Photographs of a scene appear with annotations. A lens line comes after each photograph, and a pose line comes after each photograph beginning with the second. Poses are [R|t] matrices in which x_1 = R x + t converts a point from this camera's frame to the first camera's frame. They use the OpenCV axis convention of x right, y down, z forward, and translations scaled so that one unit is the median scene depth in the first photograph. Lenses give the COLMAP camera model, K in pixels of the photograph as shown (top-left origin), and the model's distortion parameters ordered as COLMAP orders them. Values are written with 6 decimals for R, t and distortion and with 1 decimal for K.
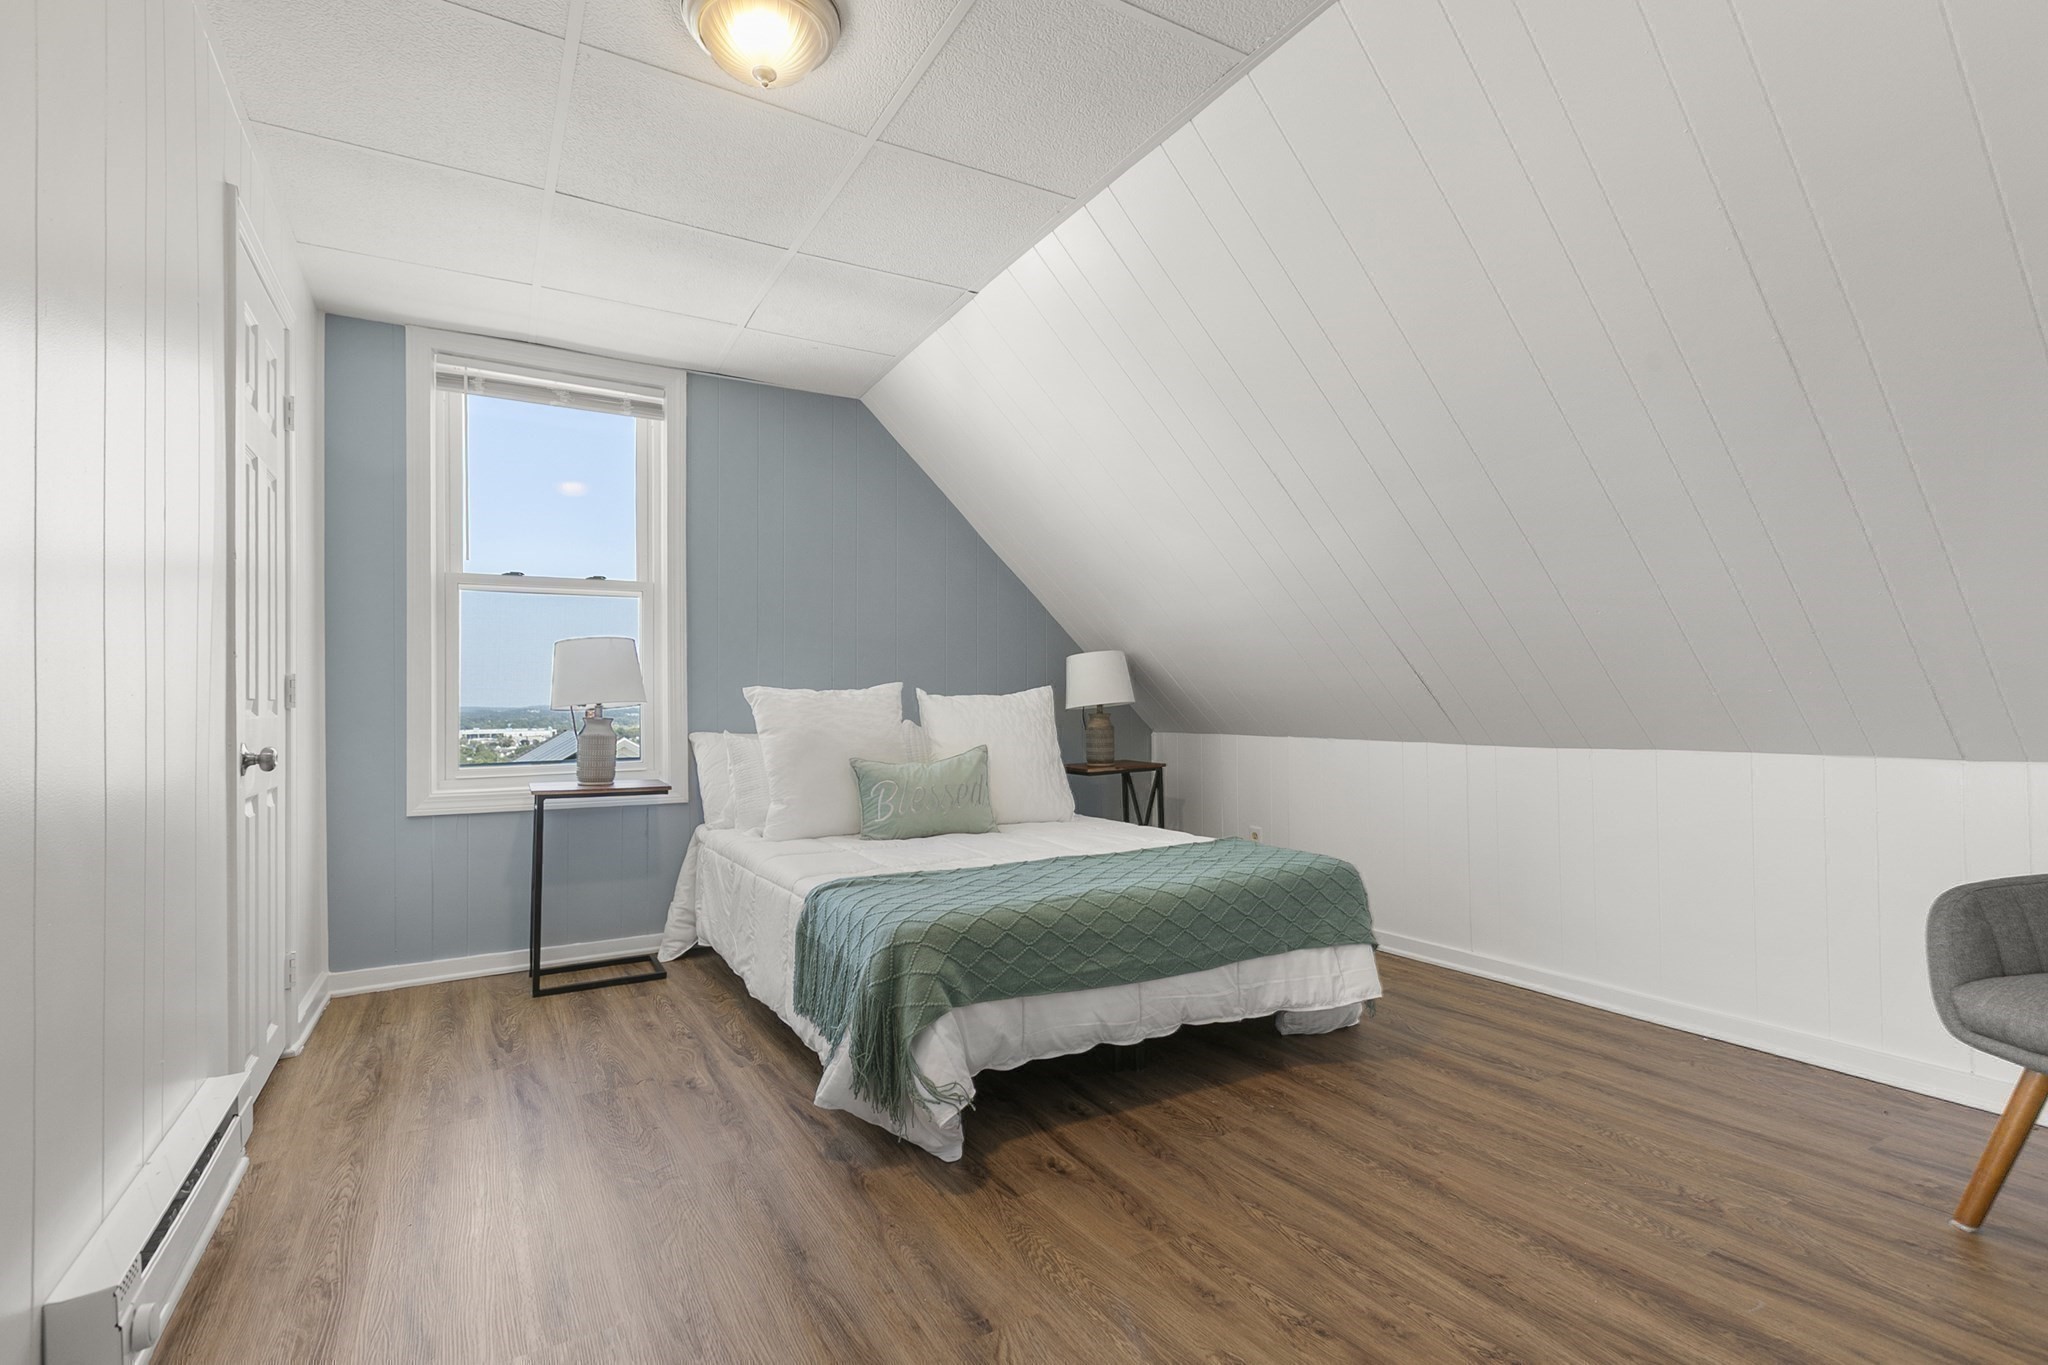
lens RADIAL K [[935.7, 0, 1024.9], [0, 935.7, 691.1], [0, 0, 1]] dist [0.001635, 0.000996]
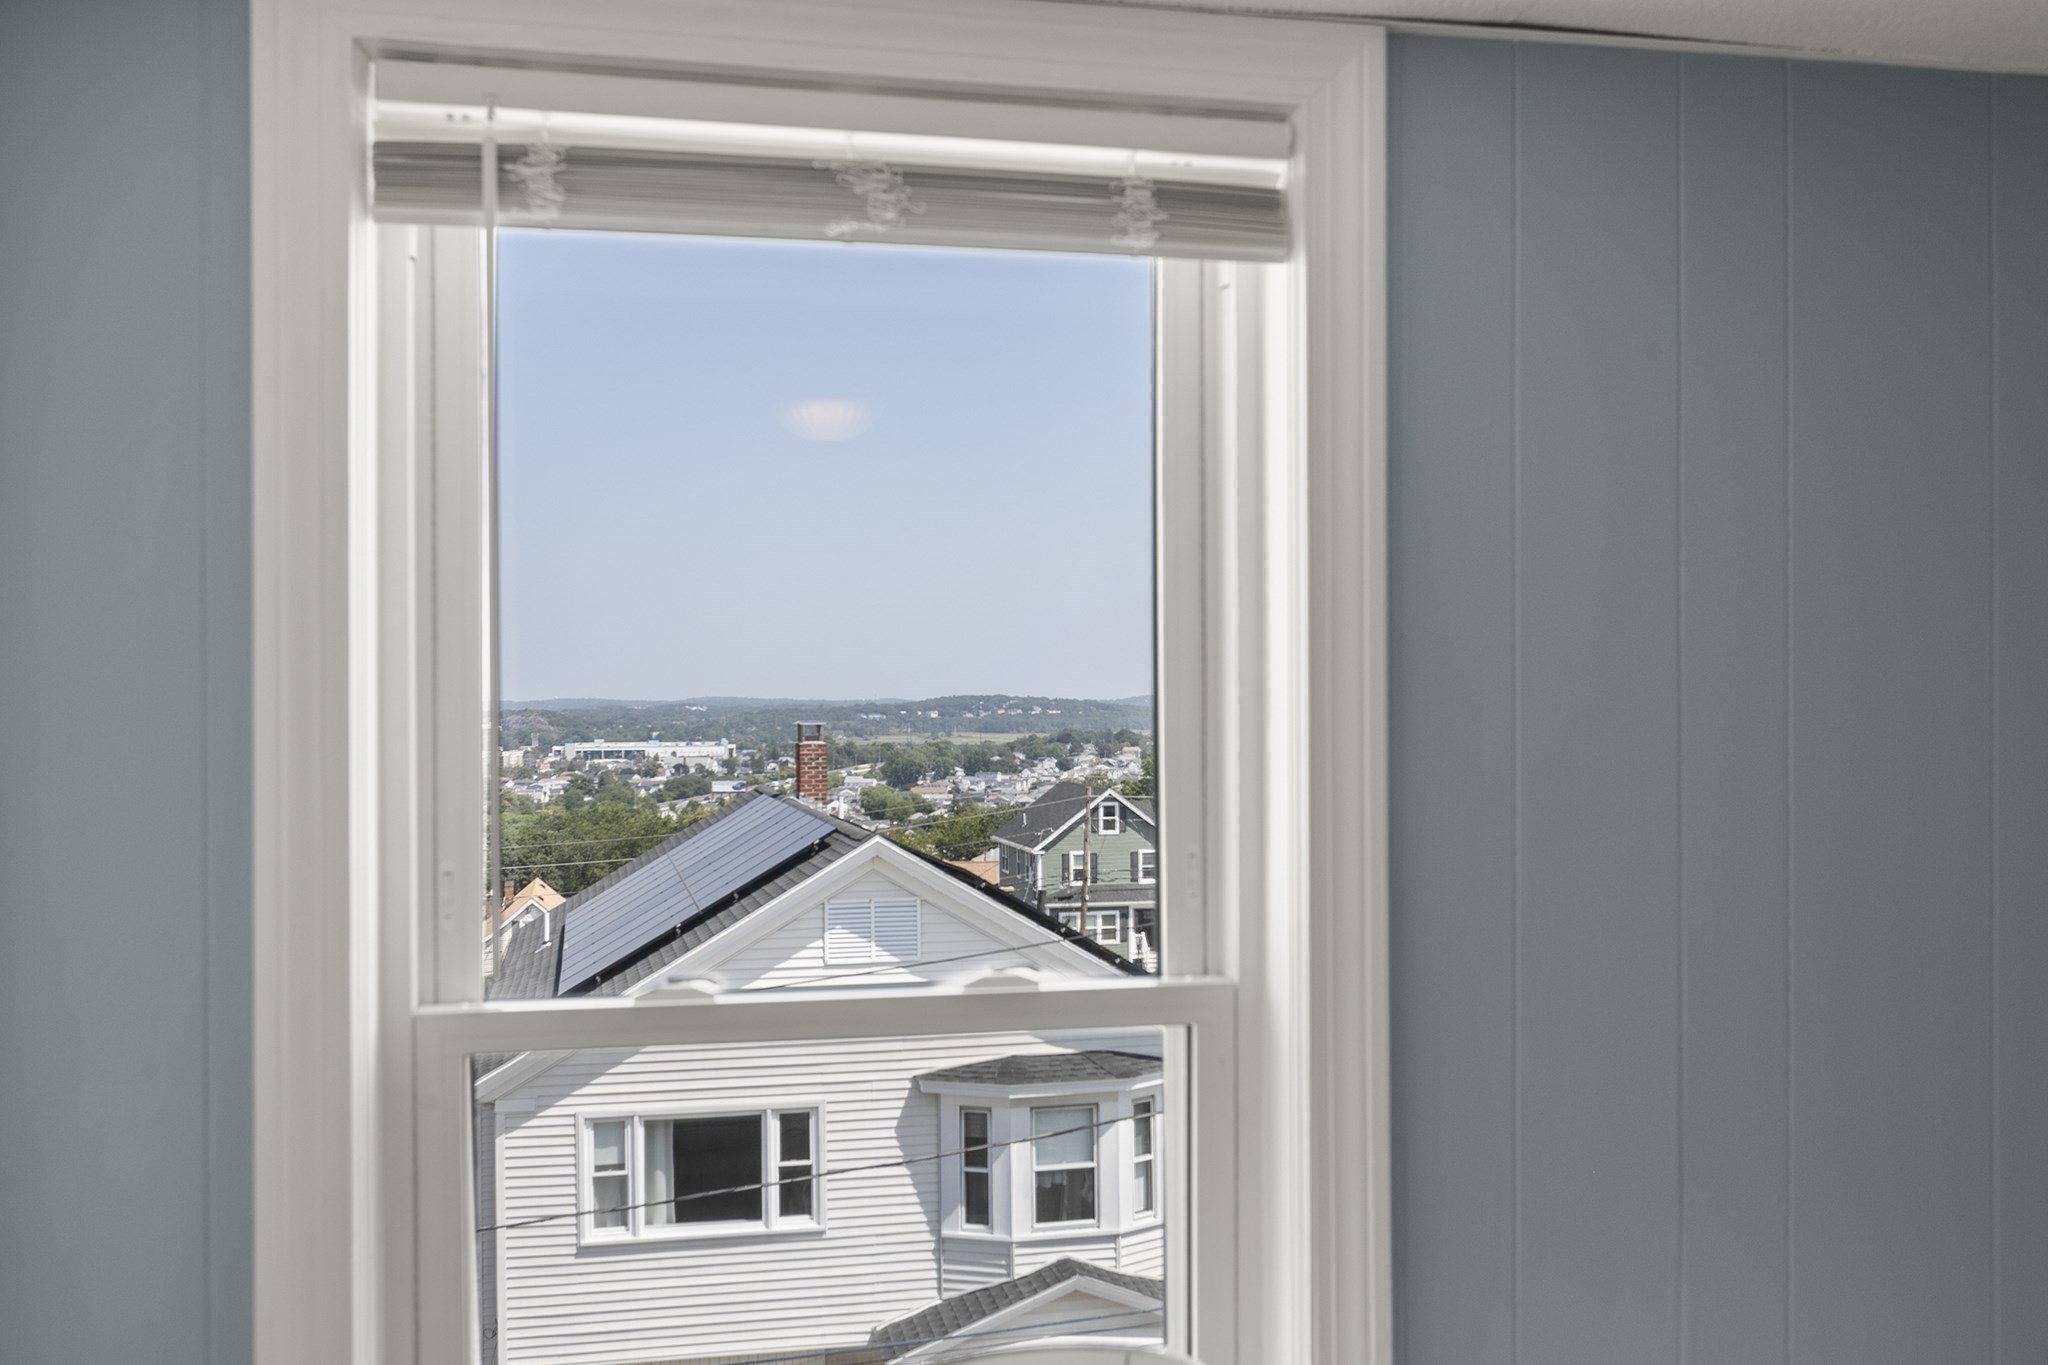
lens RADIAL K [[1977.9, 0, 1029.5], [0, 1977.9, 685.8], [0, 0, 1]] dist [-0.009400, 0.000000]
pose [[0.950553, 0.002999, -0.310548, -0.297792], [0.000501, 0.999937, 0.011191, -0.193589], [0.310562, -0.010794, 0.950492, 0.536240]]
